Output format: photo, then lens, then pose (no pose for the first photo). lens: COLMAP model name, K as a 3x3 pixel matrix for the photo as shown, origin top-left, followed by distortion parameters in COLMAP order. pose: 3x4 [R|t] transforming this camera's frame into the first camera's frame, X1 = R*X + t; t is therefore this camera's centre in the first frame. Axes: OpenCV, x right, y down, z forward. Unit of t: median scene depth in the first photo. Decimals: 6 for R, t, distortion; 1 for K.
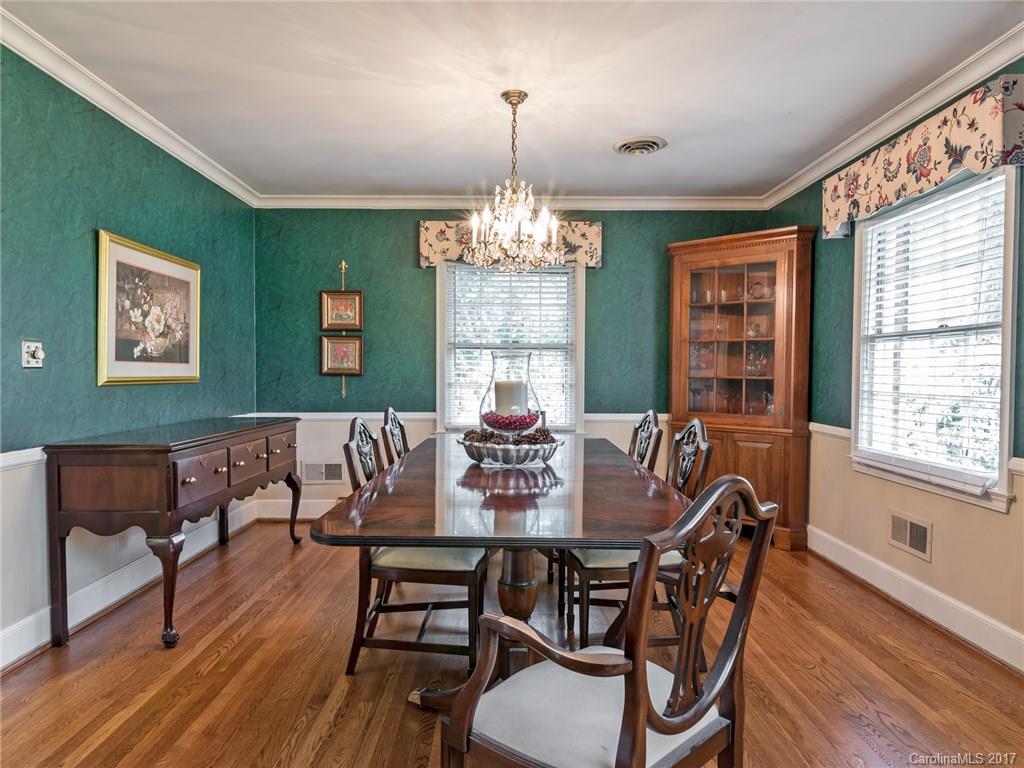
lens RADIAL K [[595.8, 0, 511.5], [0, 595.8, 386.4], [0, 0, 1]] dist [0.000830, 0.000004]
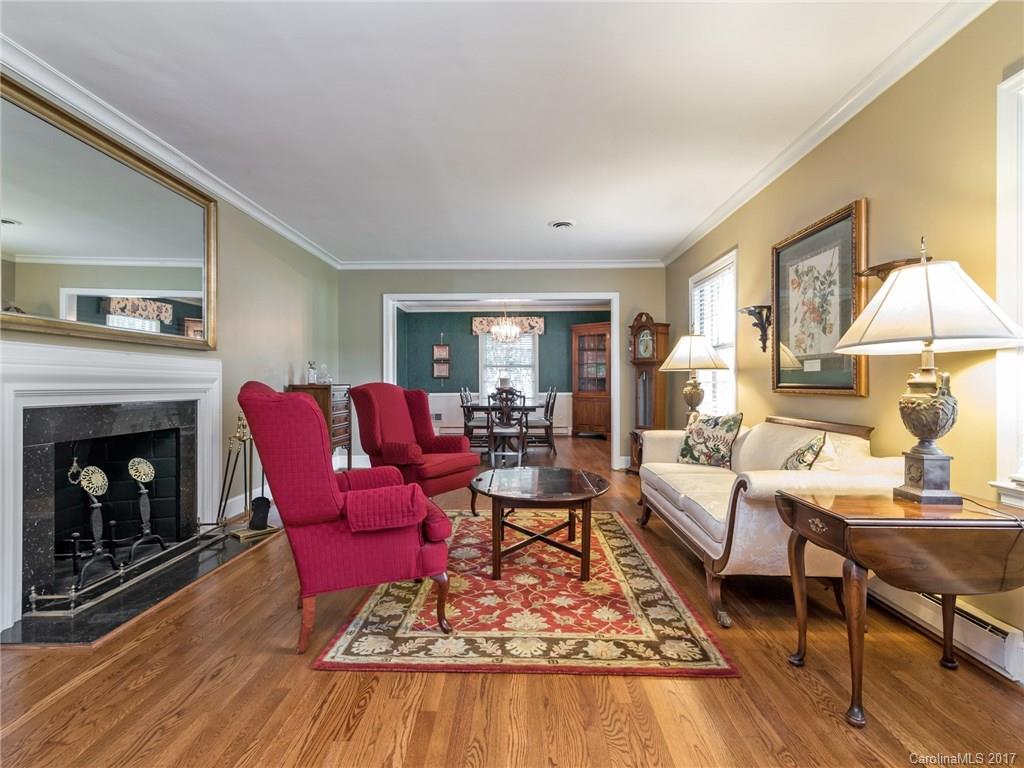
lens RADIAL K [[513.0, 0, 511.5], [0, 513.0, 381.7], [0, 0, 1]] dist [0.006575, 0.001216]
pose [[0.999548, -0.009523, -0.028501, 0.073587], [0.008916, 0.999733, -0.021326, 0.046615], [0.028696, 0.021062, 0.999366, -1.185532]]
